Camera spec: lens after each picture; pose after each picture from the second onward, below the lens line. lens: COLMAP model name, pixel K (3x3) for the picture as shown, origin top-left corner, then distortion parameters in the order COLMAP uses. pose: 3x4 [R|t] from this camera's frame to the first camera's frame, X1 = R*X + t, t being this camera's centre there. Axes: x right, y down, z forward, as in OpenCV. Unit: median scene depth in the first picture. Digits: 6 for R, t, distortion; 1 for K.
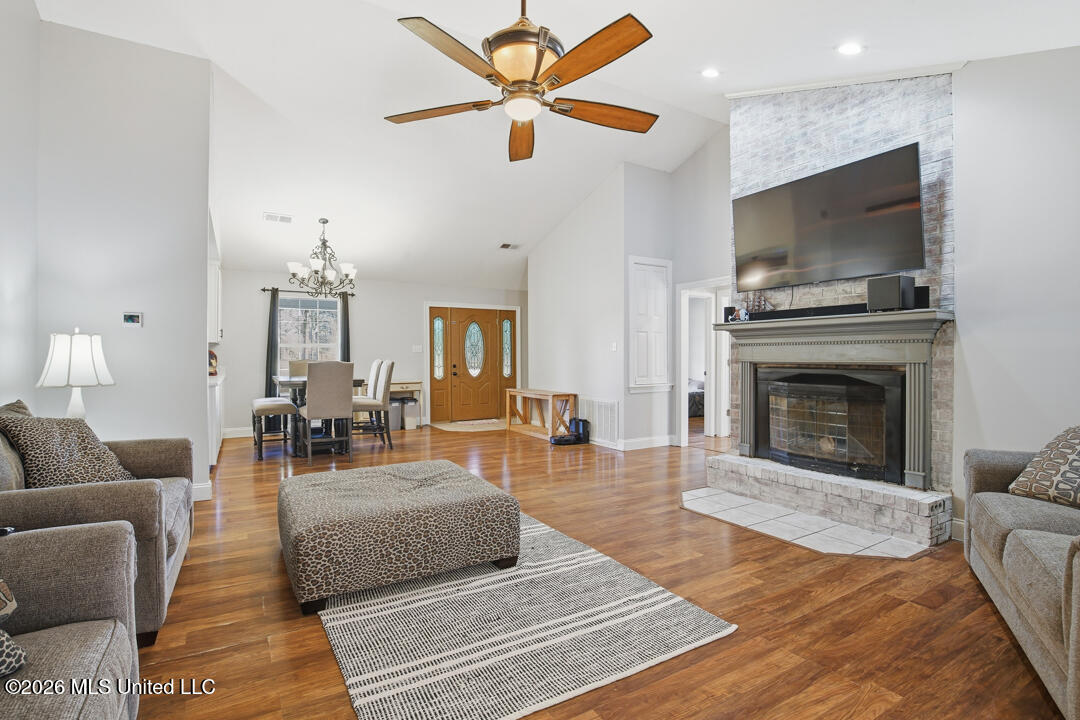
lens RADIAL K [[501.5, 0, 532.3], [0, 501.5, 361.0], [0, 0, 1]] dist [-0.036771, 0.006797]
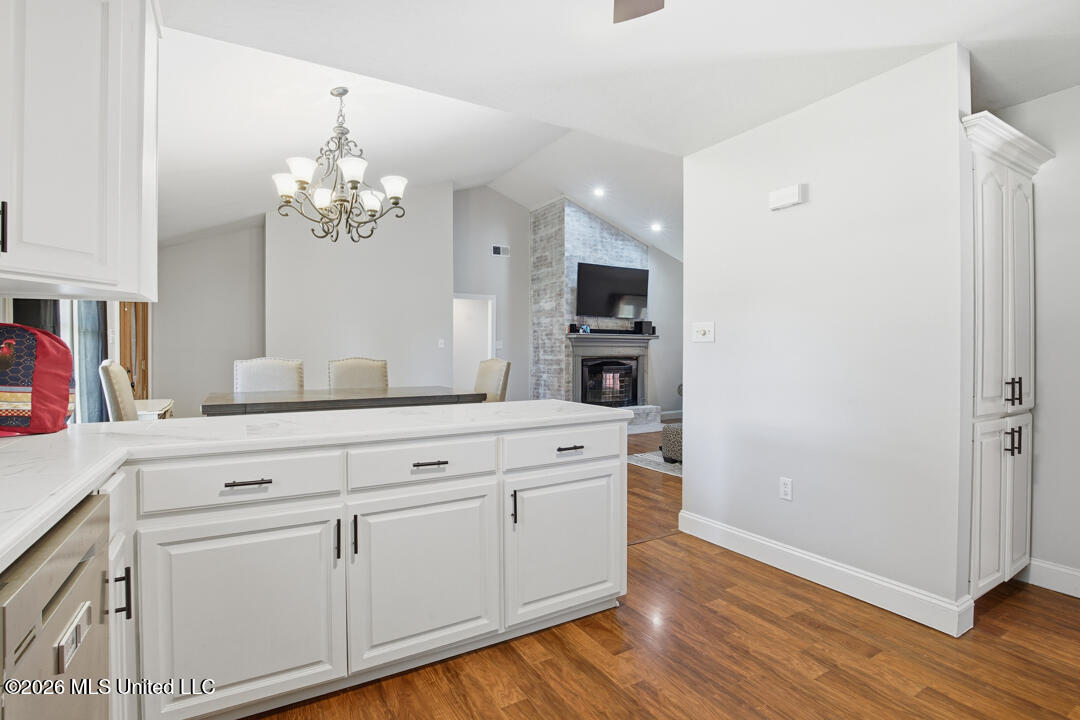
lens RADIAL K [[501.5, 0, 532.3], [0, 501.5, 361.0], [0, 0, 1]] dist [-0.036771, 0.006797]
pose [[0.005954, -0.011552, 0.999916, -1.628793], [0.006165, 0.999915, 0.011516, -0.001353], [-0.999963, 0.006096, 0.006024, 1.399979]]
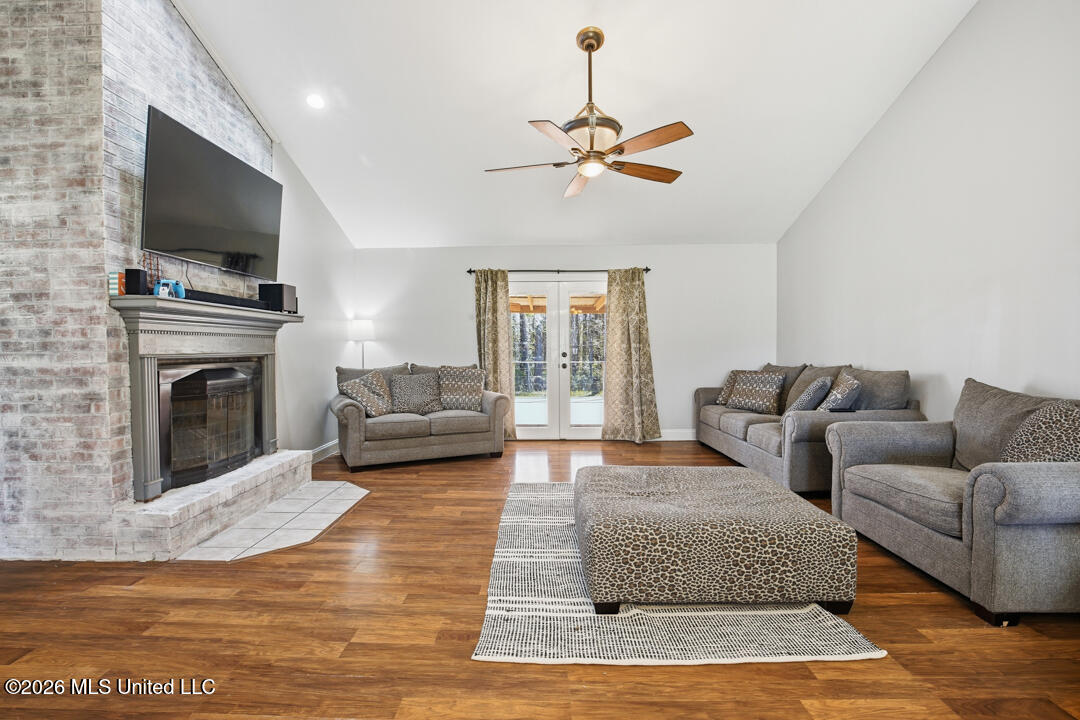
lens RADIAL K [[501.5, 0, 532.3], [0, 501.5, 361.0], [0, 0, 1]] dist [-0.036771, 0.006797]
pose [[-0.848197, -0.007265, 0.529632, -0.424815], [0.010457, 0.999481, 0.030457, -0.009724], [-0.529578, 0.031372, -0.847681, 1.559827]]
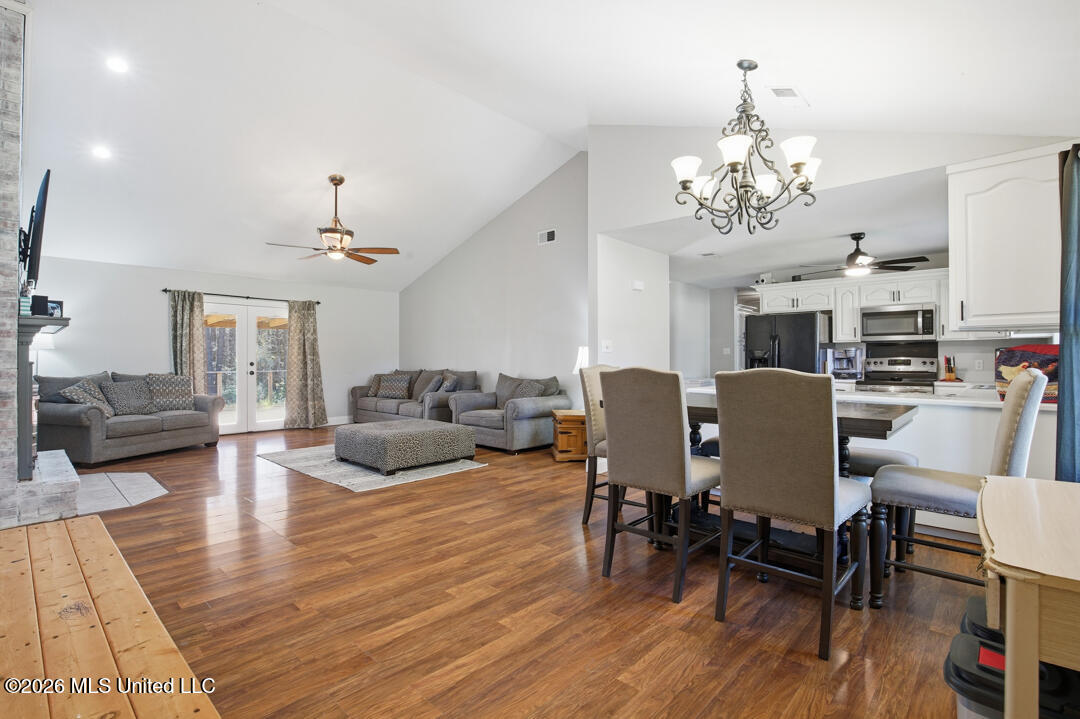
lens RADIAL K [[503.9, 0, 536.9], [0, 503.9, 356.6], [0, 0, 1]] dist [-0.041022, 0.008220]
pose [[-0.958912, -0.001929, -0.283698, -0.181742], [-0.002643, 0.999994, 0.002135, -0.017633], [0.283693, 0.002797, -0.958911, 2.441696]]
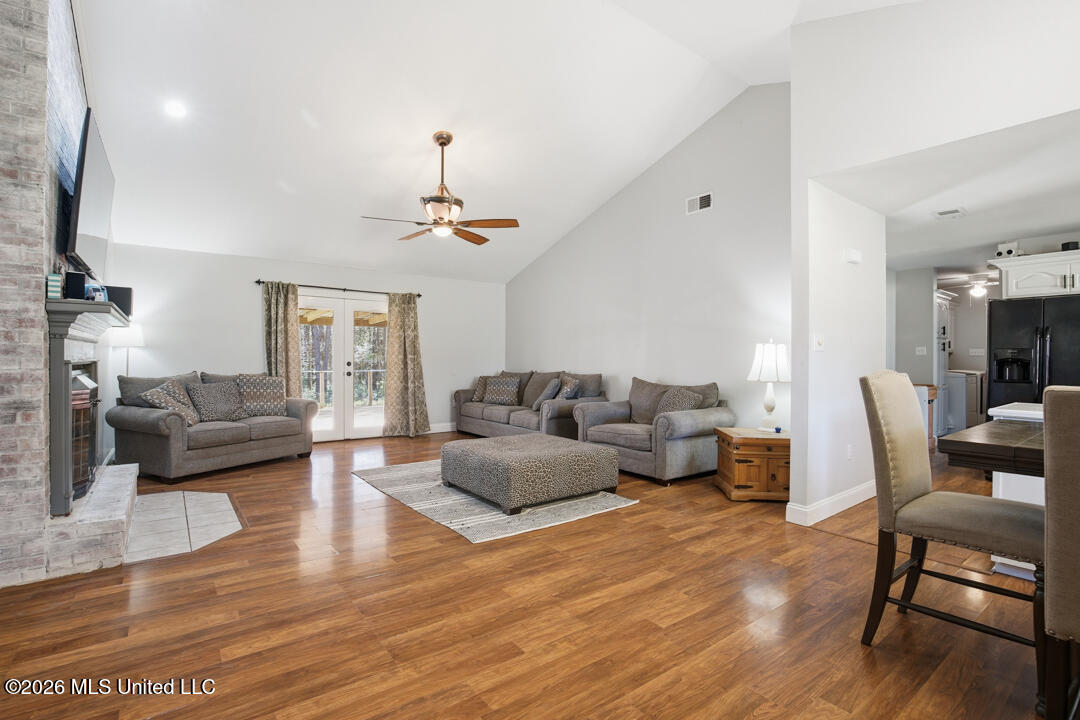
lens RADIAL K [[501.5, 0, 532.3], [0, 501.5, 361.0], [0, 0, 1]] dist [-0.036771, 0.006797]
pose [[-0.994297, -0.005045, -0.106523, -0.112321], [-0.006226, 0.999923, 0.010755, -0.014217], [0.106460, 0.011357, -0.994252, 2.036225]]
